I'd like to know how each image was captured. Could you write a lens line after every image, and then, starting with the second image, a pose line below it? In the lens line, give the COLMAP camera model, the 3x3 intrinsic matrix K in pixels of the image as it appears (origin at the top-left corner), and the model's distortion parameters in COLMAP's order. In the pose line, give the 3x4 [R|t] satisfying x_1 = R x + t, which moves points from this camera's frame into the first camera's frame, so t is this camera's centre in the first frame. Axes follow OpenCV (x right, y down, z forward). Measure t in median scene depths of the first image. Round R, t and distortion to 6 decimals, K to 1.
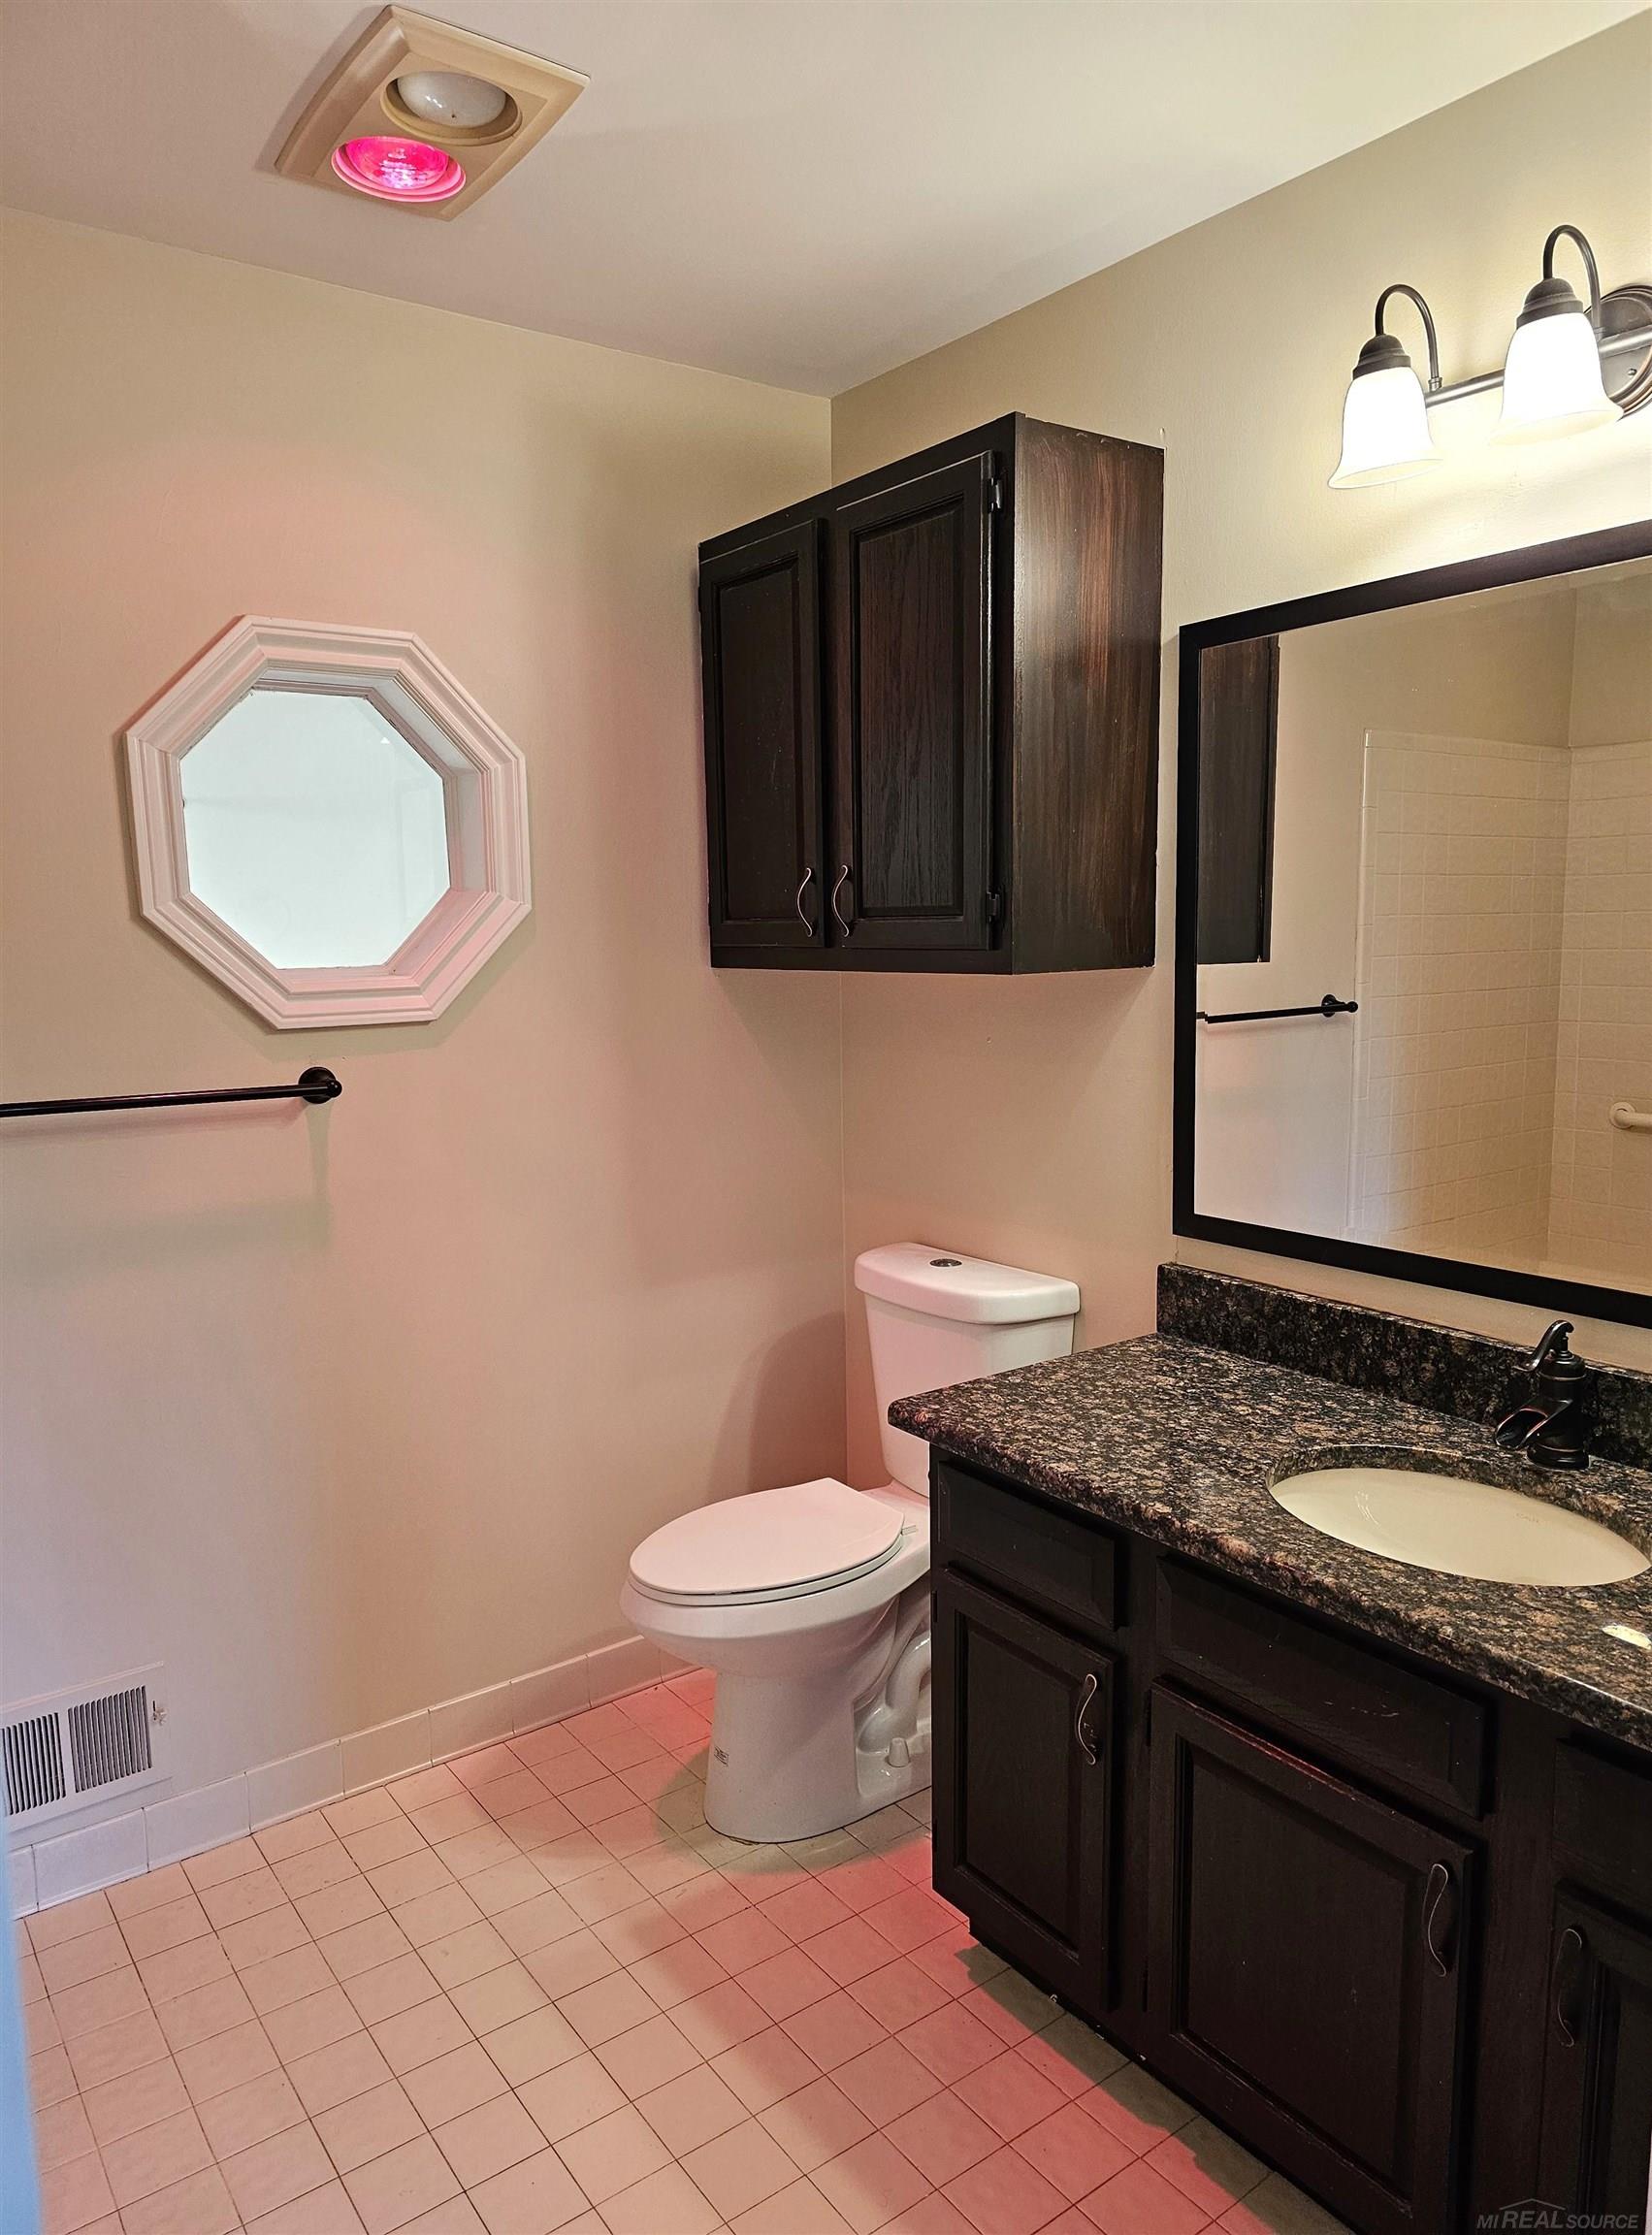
lens RADIAL K [[1527.7, 0, 826.0], [0, 1527.7, 1117.5], [0, 0, 1]] dist [-0.000471, -0.000813]
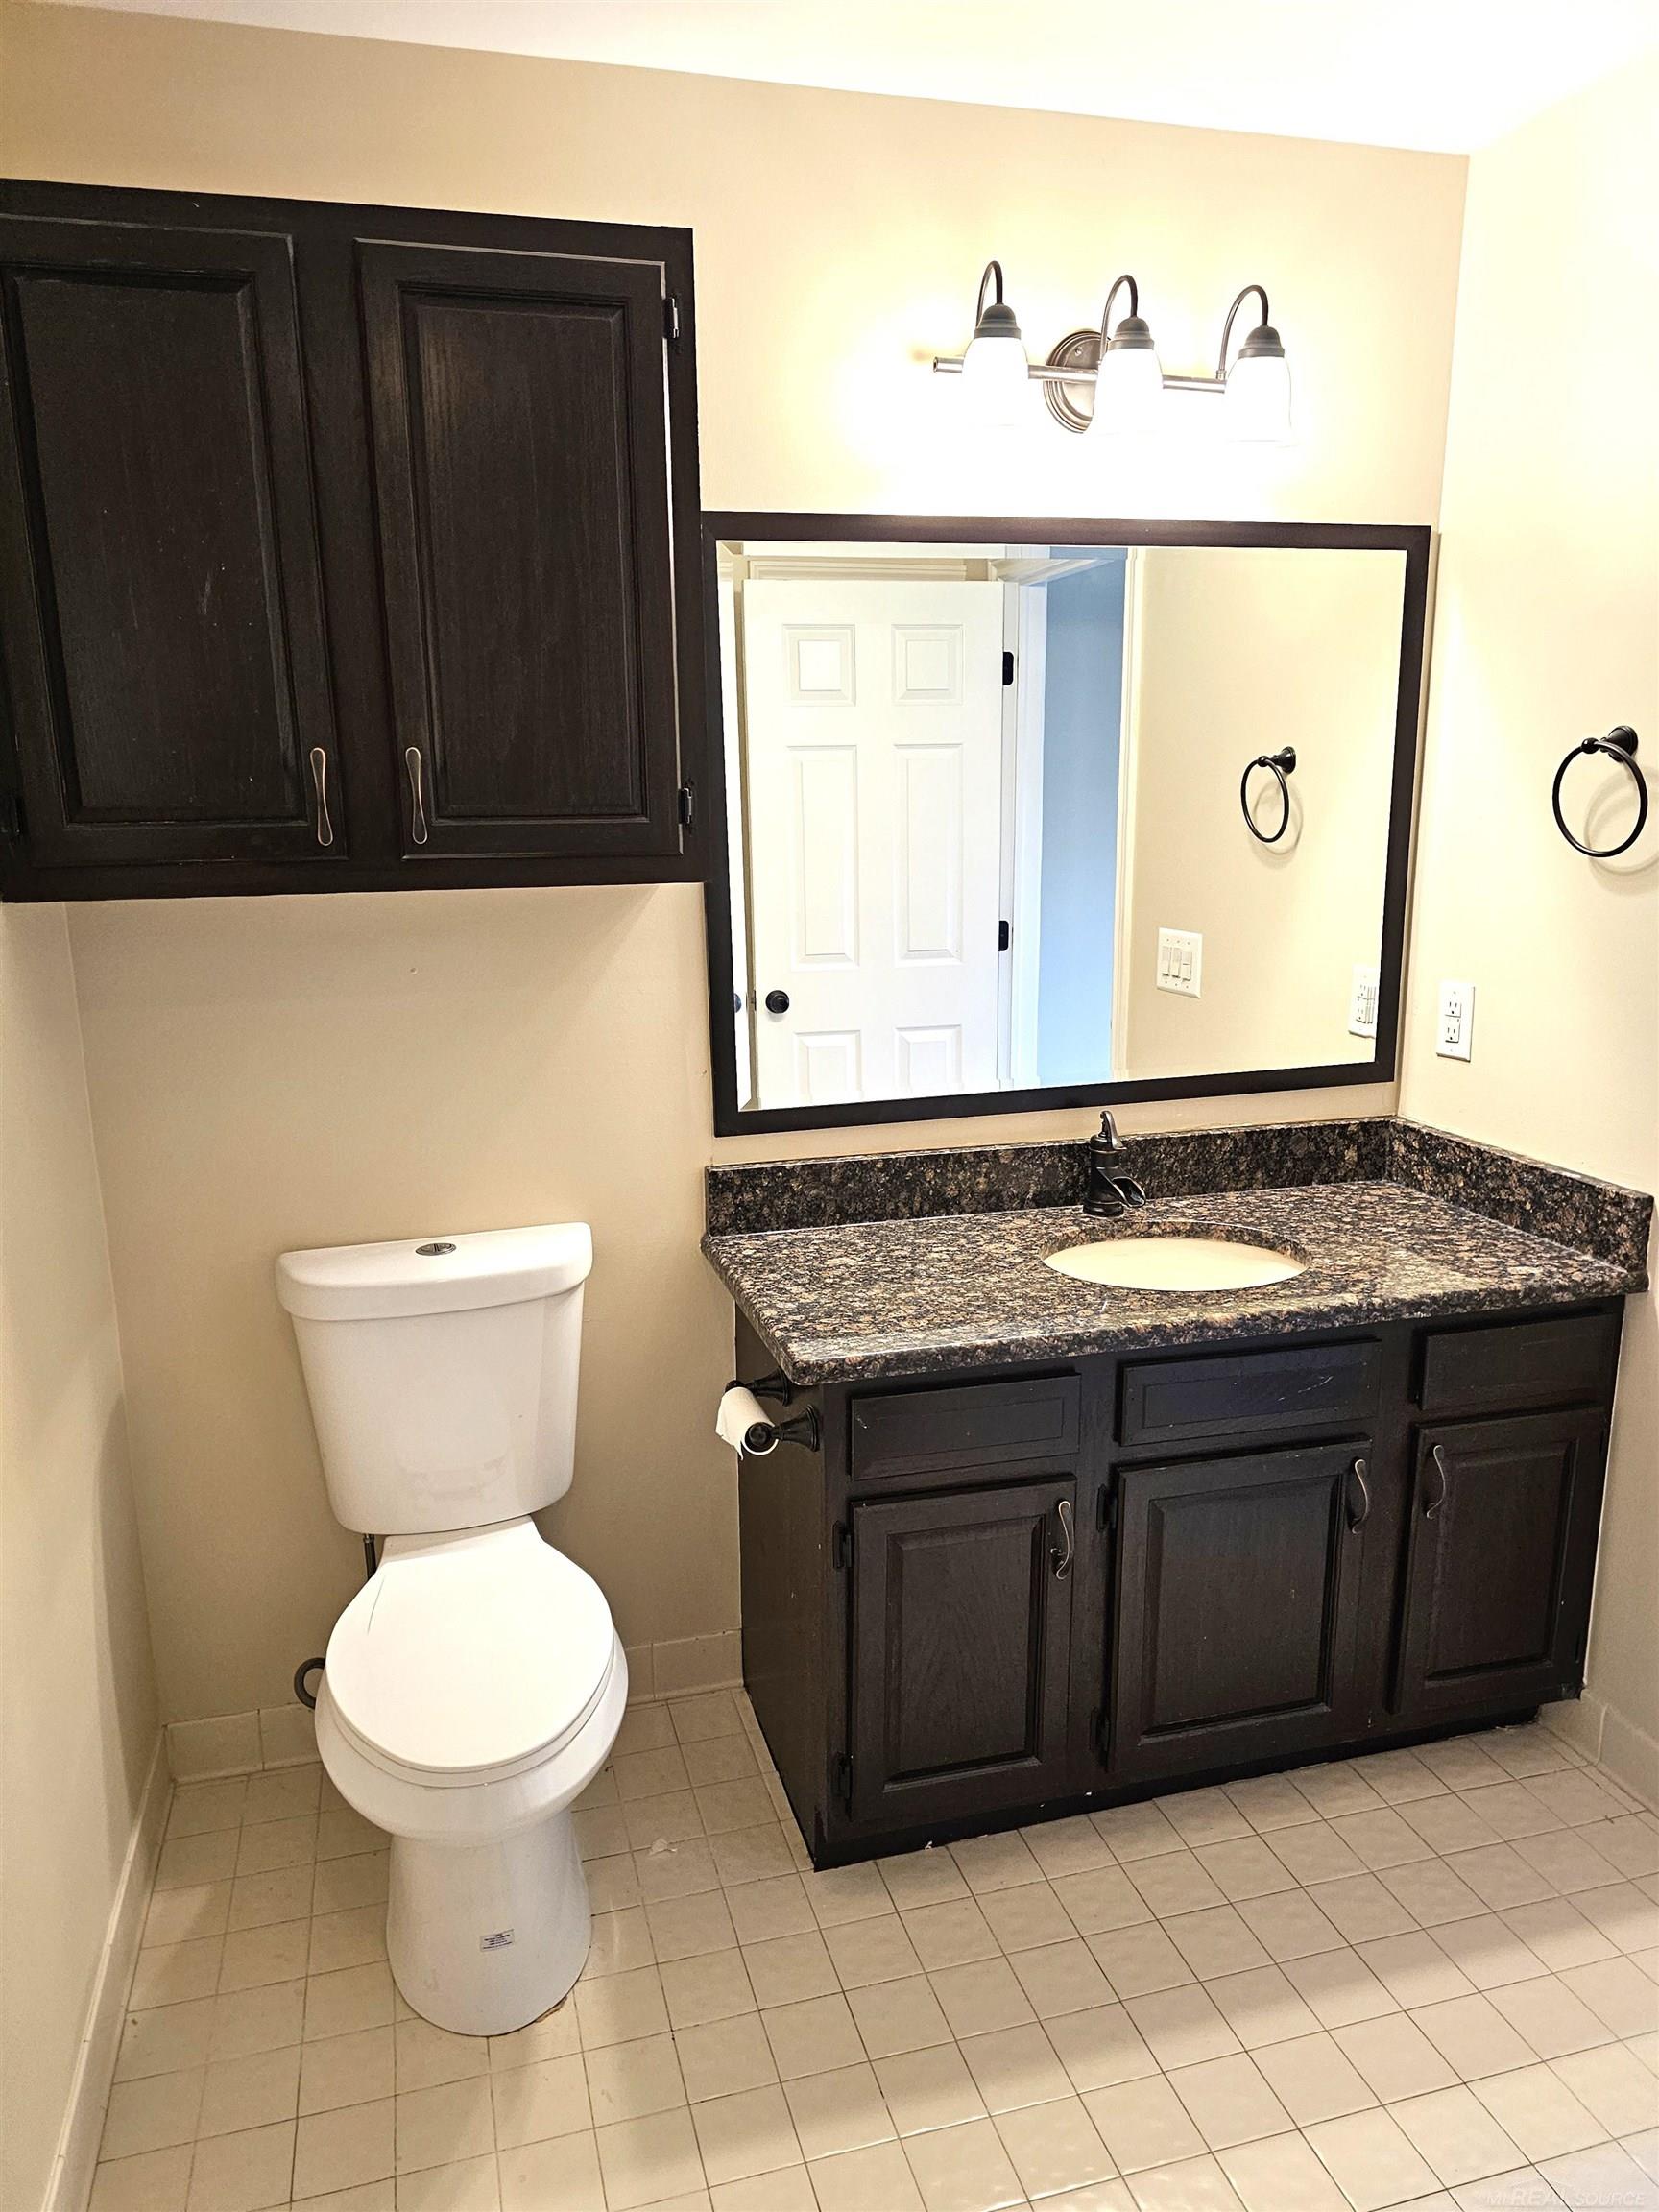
lens RADIAL K [[1468.6, 0, 829.5], [0, 1468.6, 1106.0], [0, 0, 1]] dist [0.067330, -0.066074]
pose [[0.337312, -0.187481, 0.922535, -0.721766], [0.127016, 0.980071, 0.152732, -0.093453], [-0.932785, 0.065659, 0.354403, 0.654186]]
